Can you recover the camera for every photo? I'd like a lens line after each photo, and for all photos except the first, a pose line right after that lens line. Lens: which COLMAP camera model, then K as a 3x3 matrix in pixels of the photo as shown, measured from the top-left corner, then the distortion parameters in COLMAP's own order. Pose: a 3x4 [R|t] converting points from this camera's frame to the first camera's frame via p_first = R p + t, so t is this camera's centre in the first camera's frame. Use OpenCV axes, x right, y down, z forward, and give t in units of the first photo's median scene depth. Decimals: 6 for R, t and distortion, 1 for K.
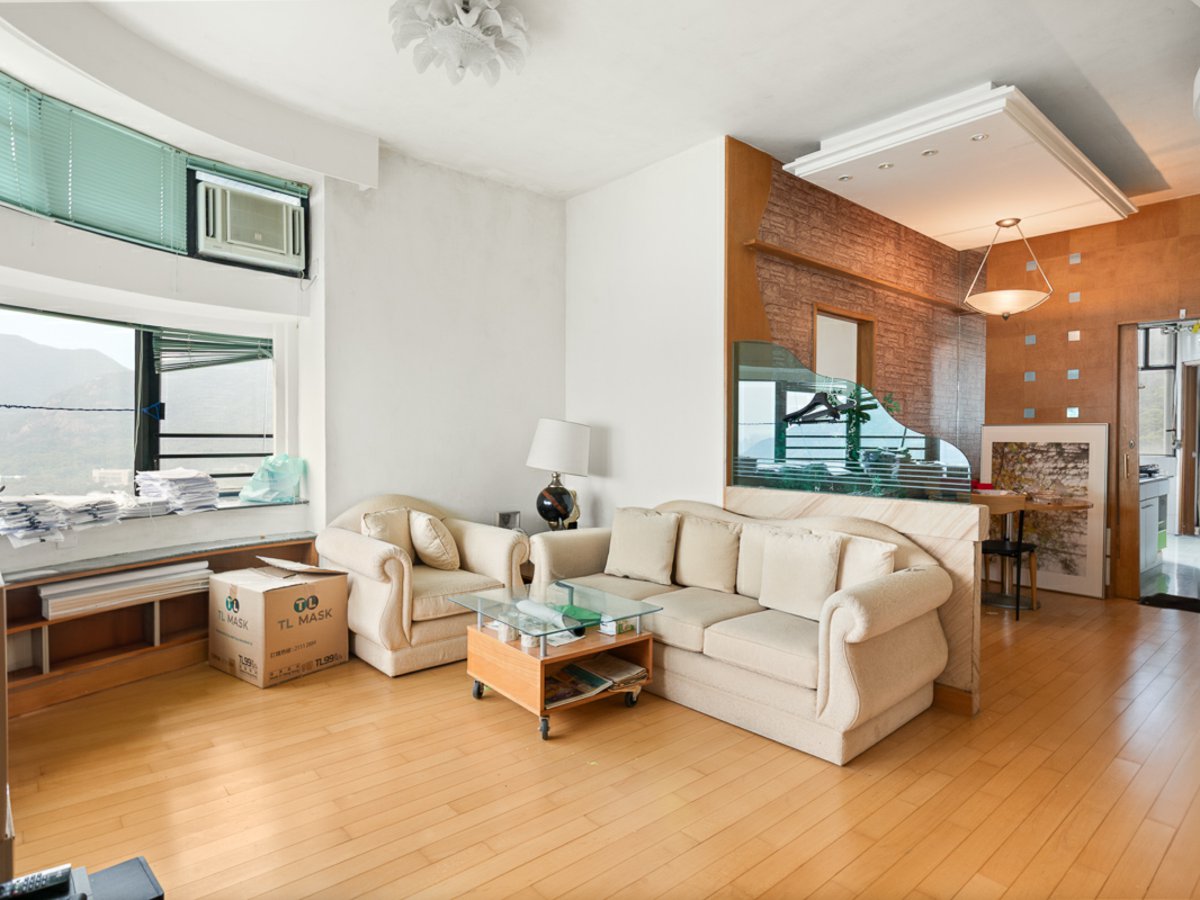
lens RADIAL K [[677.6, 0, 597.3], [0, 677.6, 445.1], [0, 0, 1]] dist [-0.012518, 0.000873]
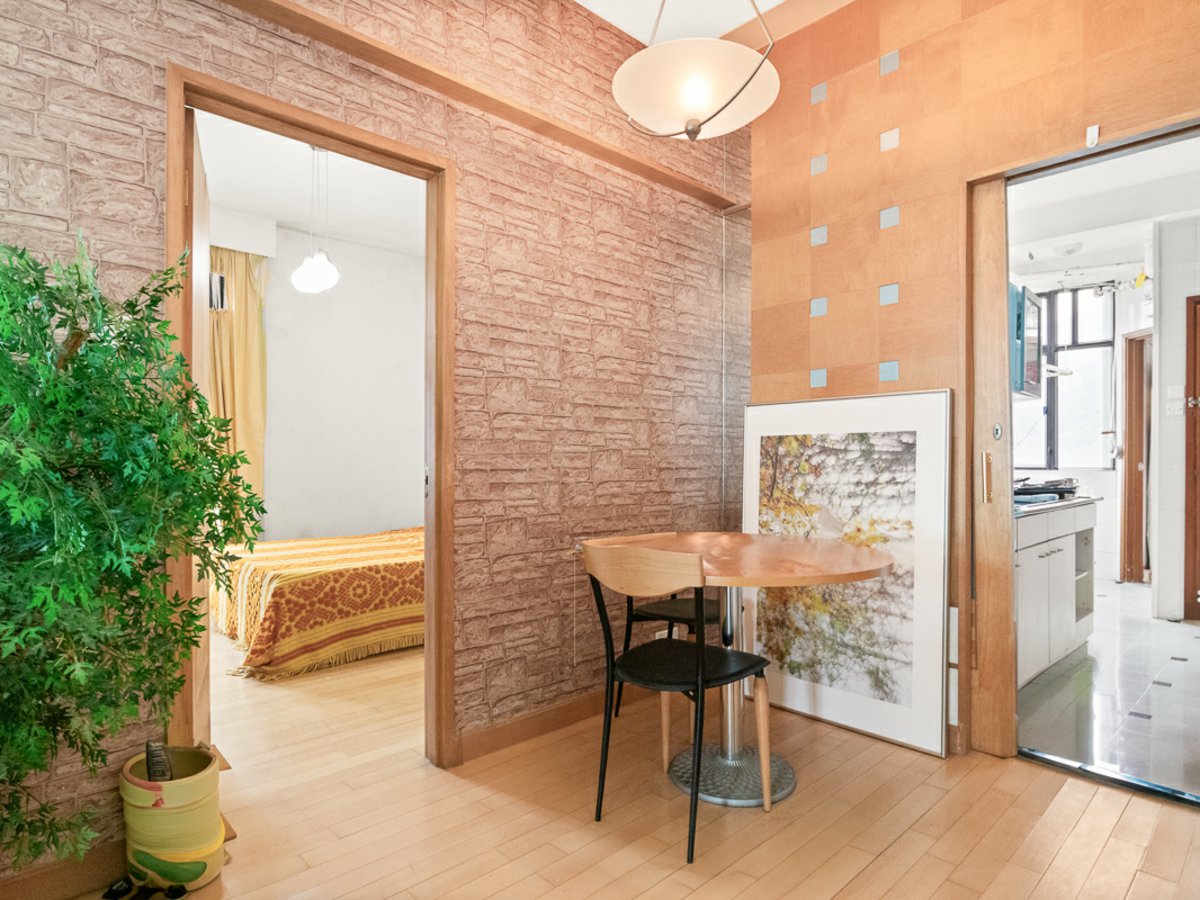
lens RADIAL K [[677.6, 0, 606.1], [0, 677.6, 470.4], [0, 0, 1]] dist [-0.012518, 0.000873]
pose [[0.998965, -0.007704, 0.044833, 0.451295], [0.007904, 0.999960, -0.004285, 0.023889], [-0.044798, 0.004635, 0.998985, 0.486835]]
